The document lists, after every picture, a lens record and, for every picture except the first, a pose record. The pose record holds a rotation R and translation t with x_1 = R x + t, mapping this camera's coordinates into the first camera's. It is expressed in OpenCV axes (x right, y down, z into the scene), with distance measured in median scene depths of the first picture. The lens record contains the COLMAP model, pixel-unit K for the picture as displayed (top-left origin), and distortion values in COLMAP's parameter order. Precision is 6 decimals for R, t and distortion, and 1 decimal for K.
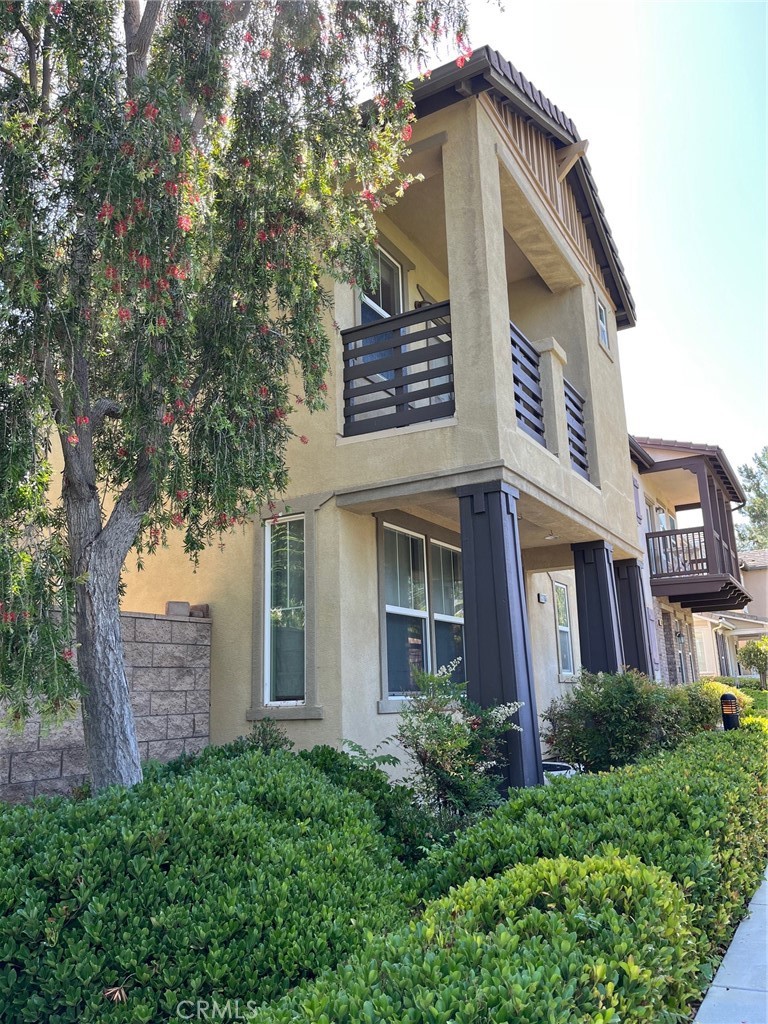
lens RADIAL K [[769.1, 0, 384.0], [0, 769.1, 512.0], [0, 0, 1]] dist [0.088804, -0.130863]
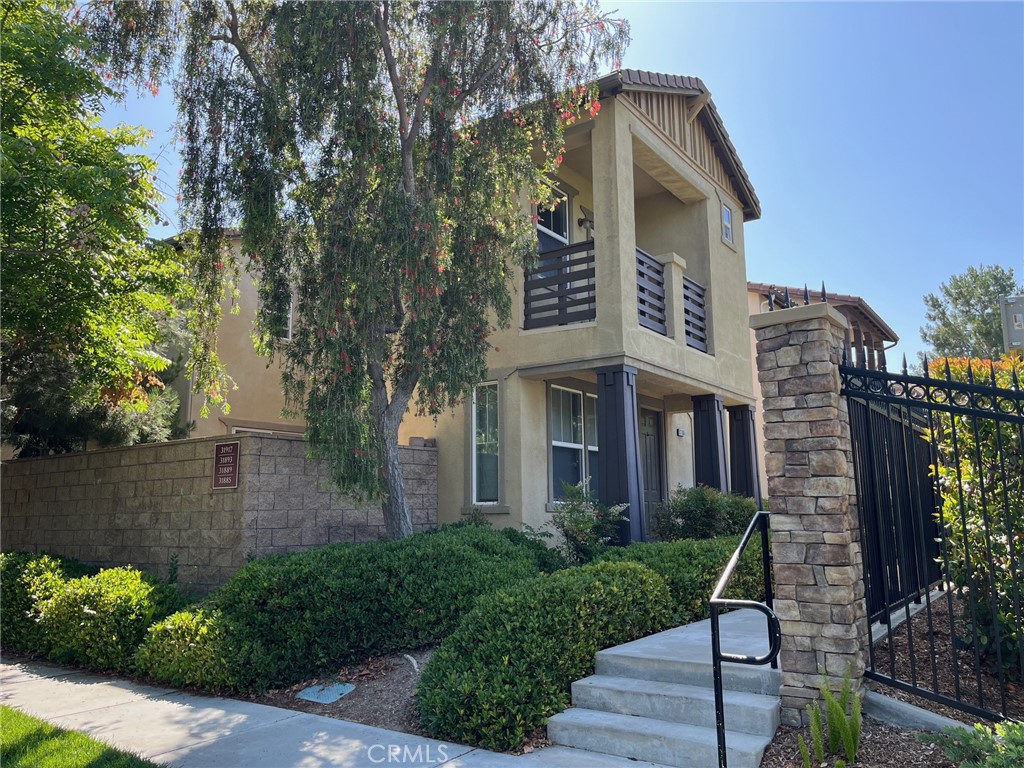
lens RADIAL K [[769.1, 0, 501.7], [0, 769.1, 380.4], [0, 0, 1]] dist [0.088804, -0.130863]
pose [[0.994906, 0.004439, -0.100712, 0.058285], [0.002097, 0.997903, 0.064697, -0.099643], [0.100788, -0.064579, 0.992810, -0.518277]]
